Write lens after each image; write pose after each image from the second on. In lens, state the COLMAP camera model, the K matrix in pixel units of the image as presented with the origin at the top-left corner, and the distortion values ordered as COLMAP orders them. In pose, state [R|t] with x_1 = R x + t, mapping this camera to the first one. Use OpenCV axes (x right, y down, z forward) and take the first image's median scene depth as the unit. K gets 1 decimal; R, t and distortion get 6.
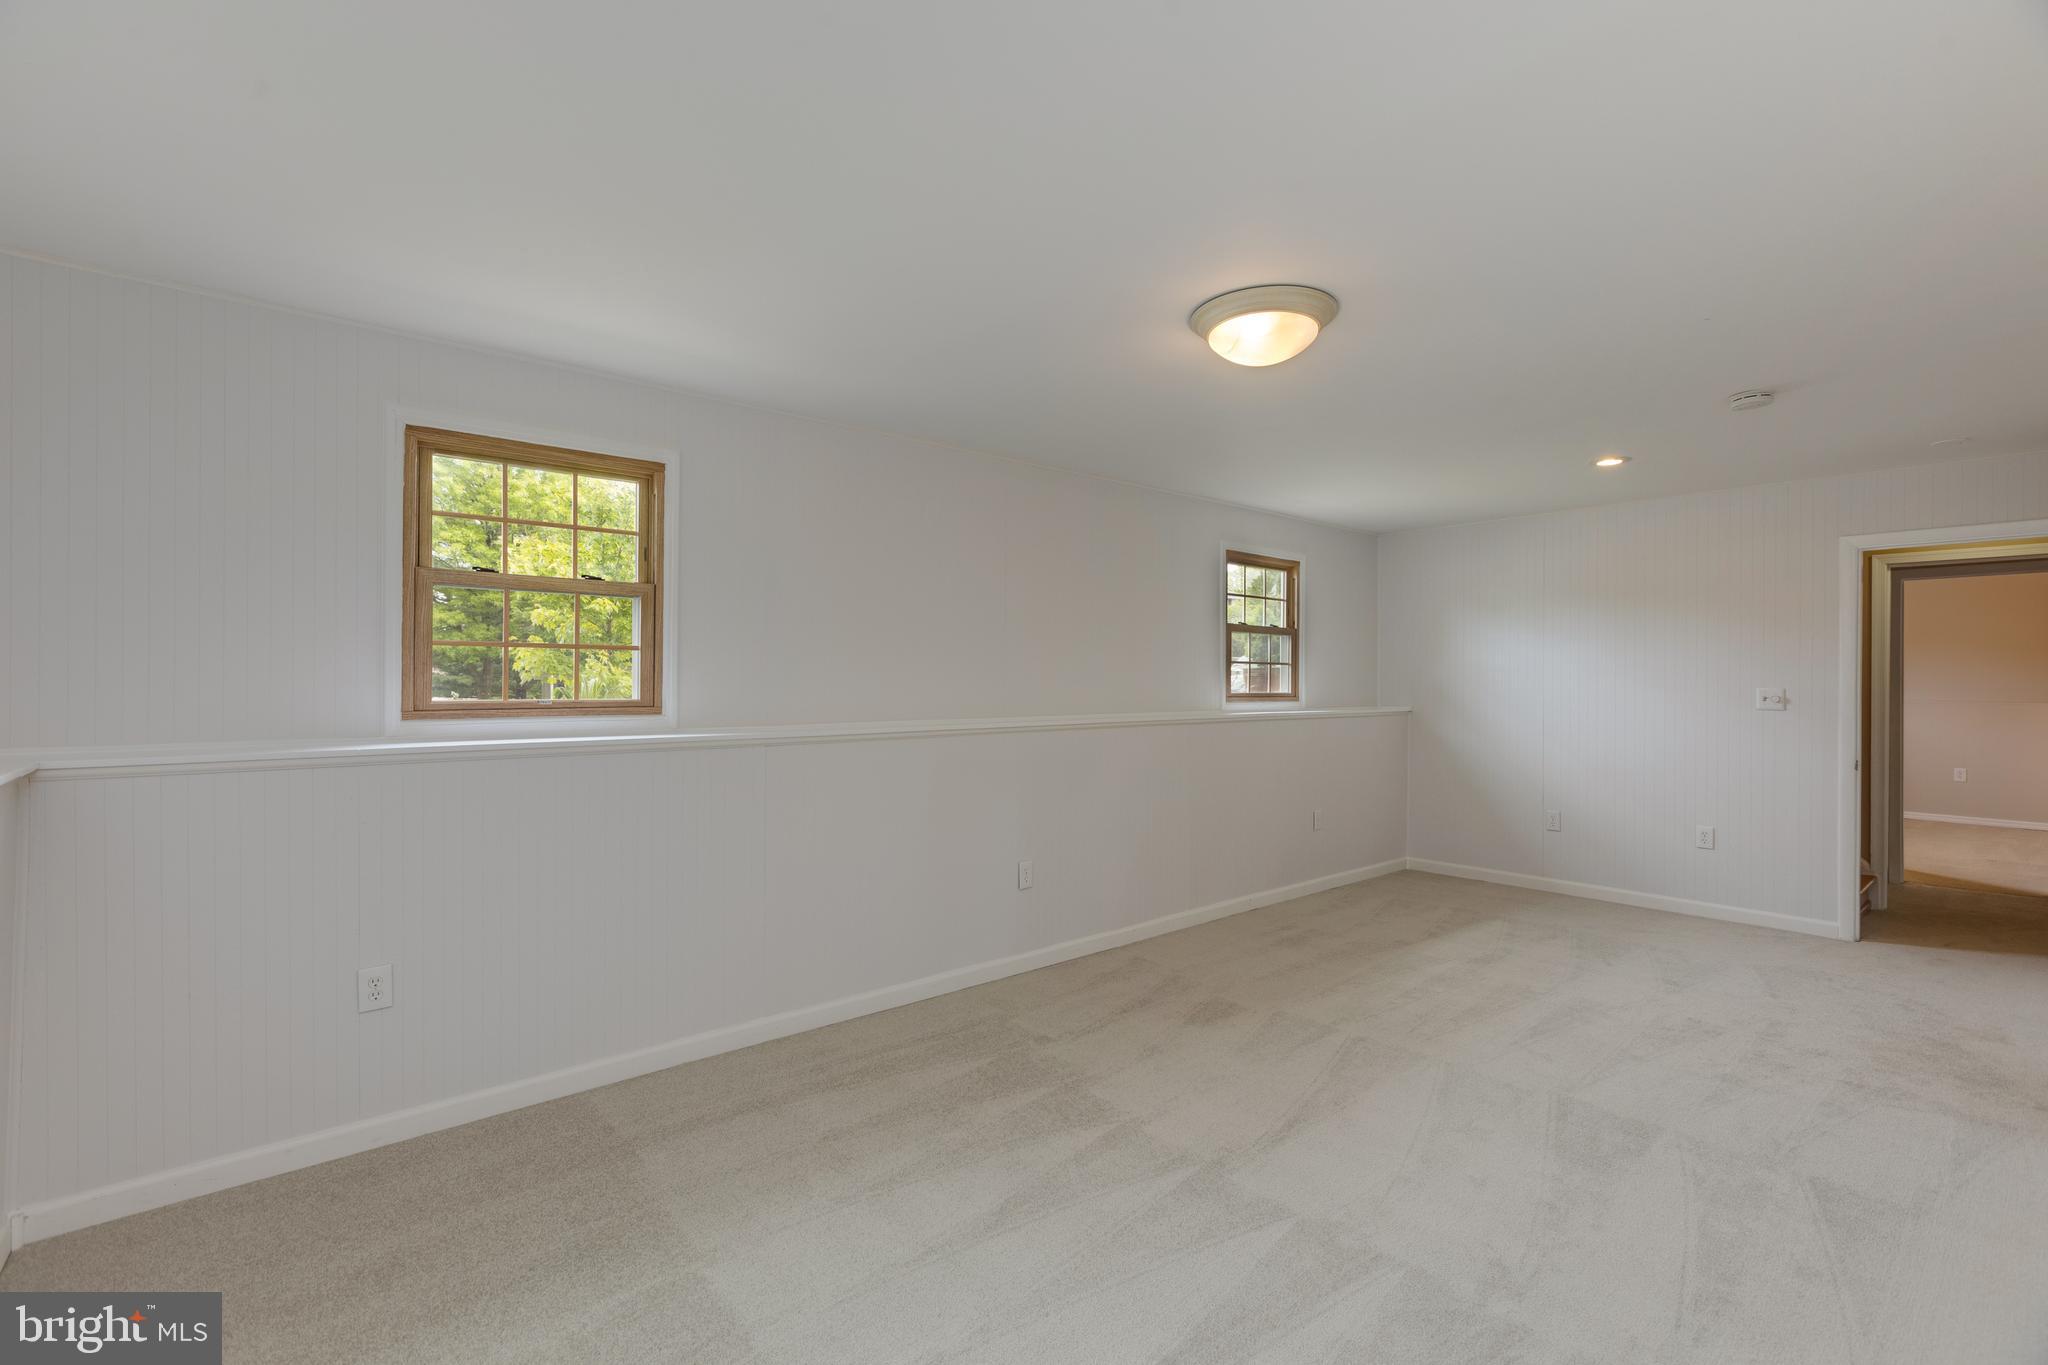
lens RADIAL K [[911.6, 0, 815.5], [0, 911.6, 679.2], [0, 0, 1]] dist [0.001232, -0.000187]
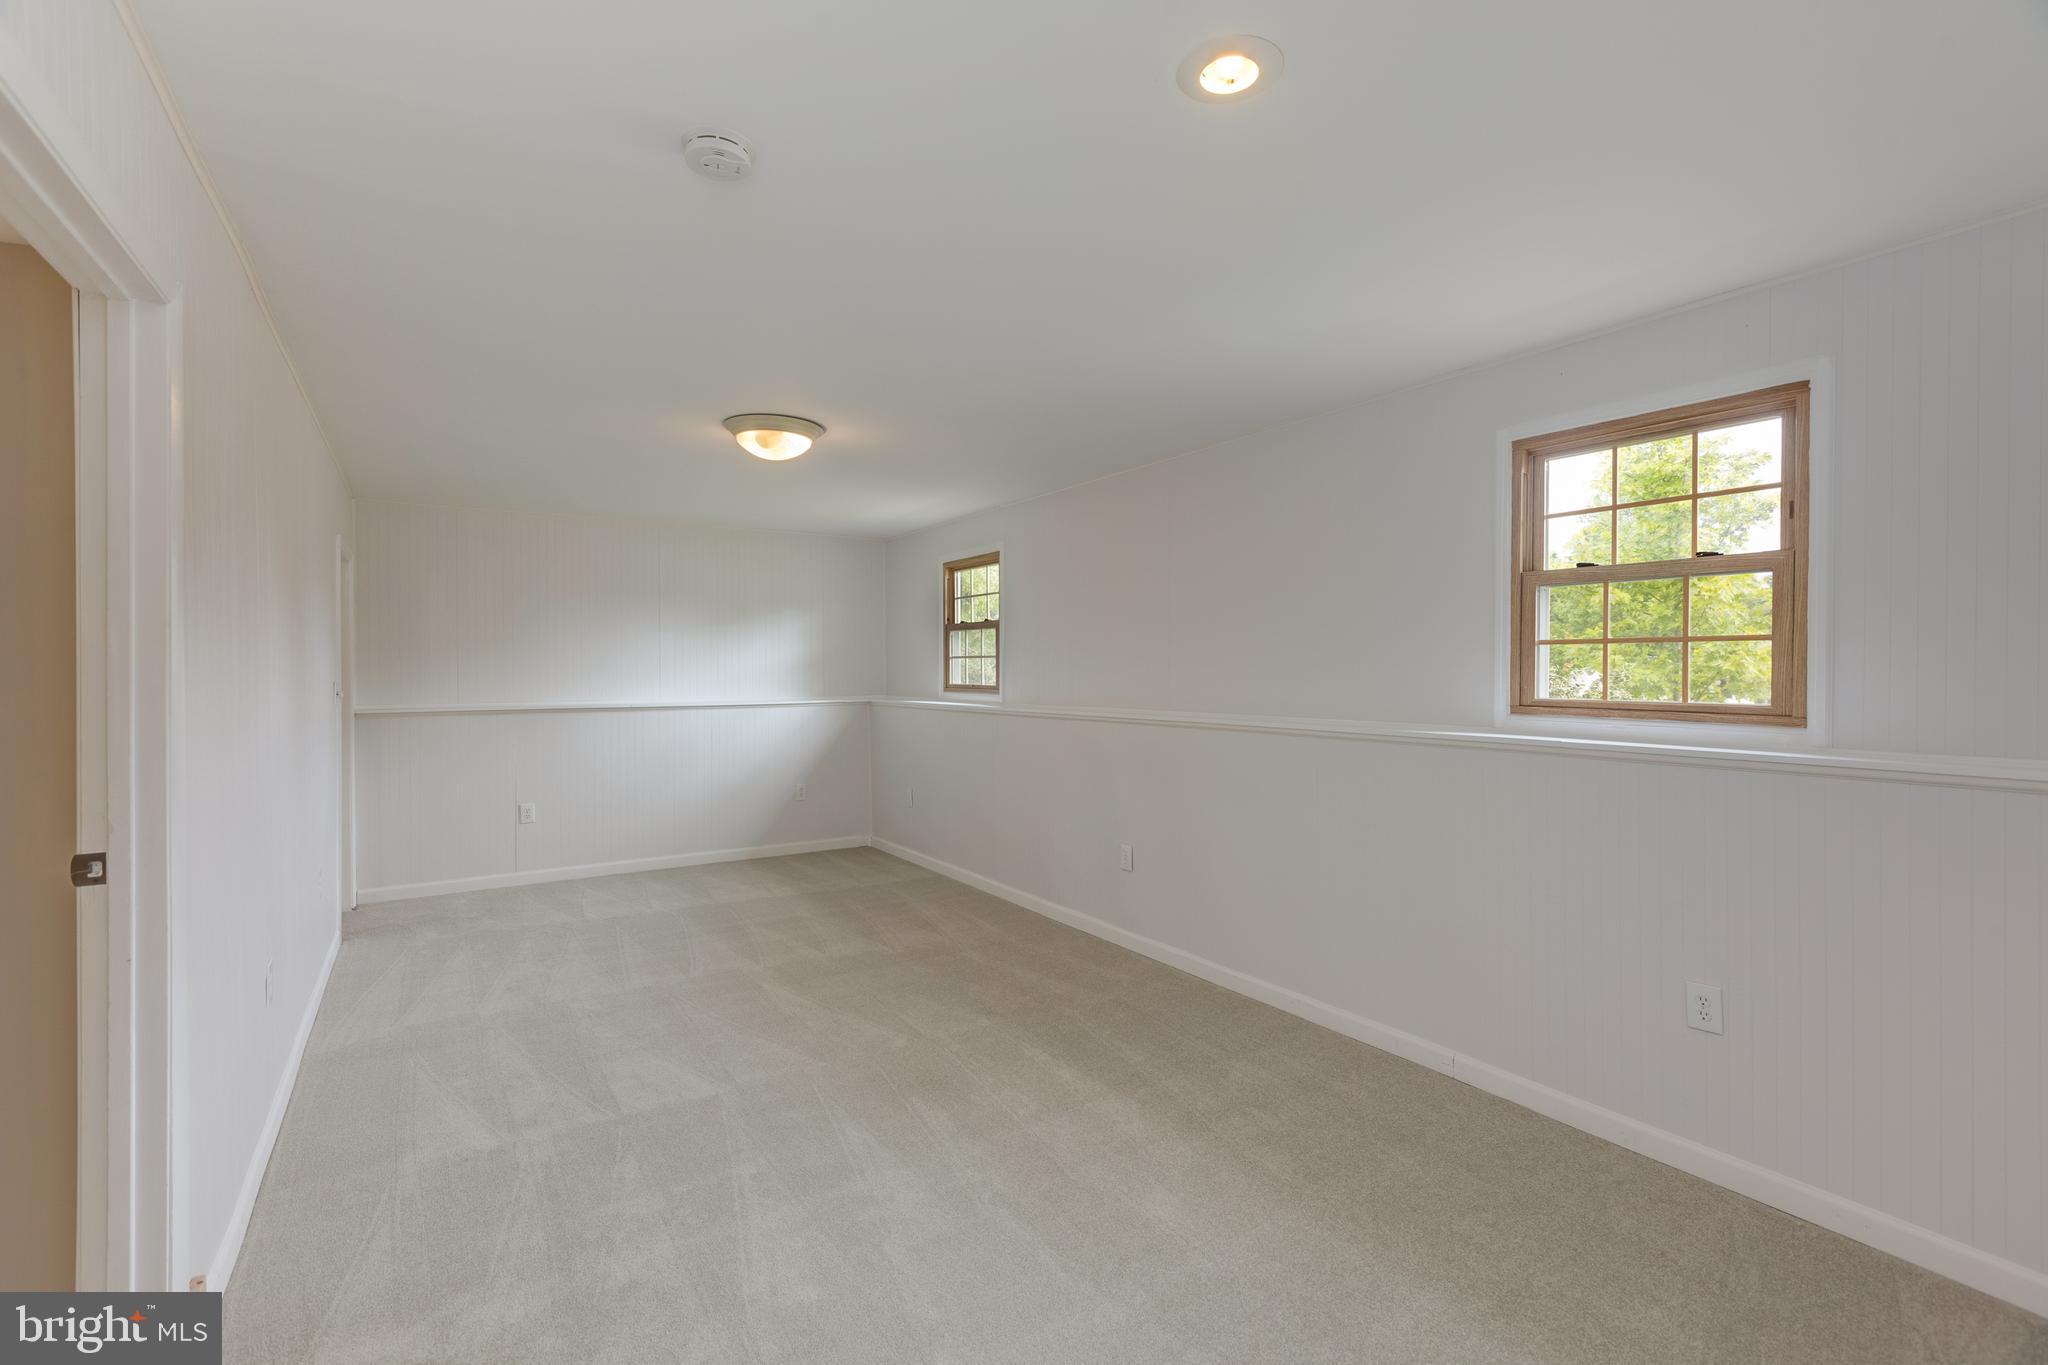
lens RADIAL K [[906.4, 0, 1024.9], [0, 906.4, 680.0], [0, 0, 1]] dist [0.003885, -0.003076]
pose [[-0.039026, 0.006443, -0.999217, 0.630638], [-0.006577, 0.999956, 0.006705, 0.000667], [0.999217, 0.006834, -0.038982, 0.448661]]
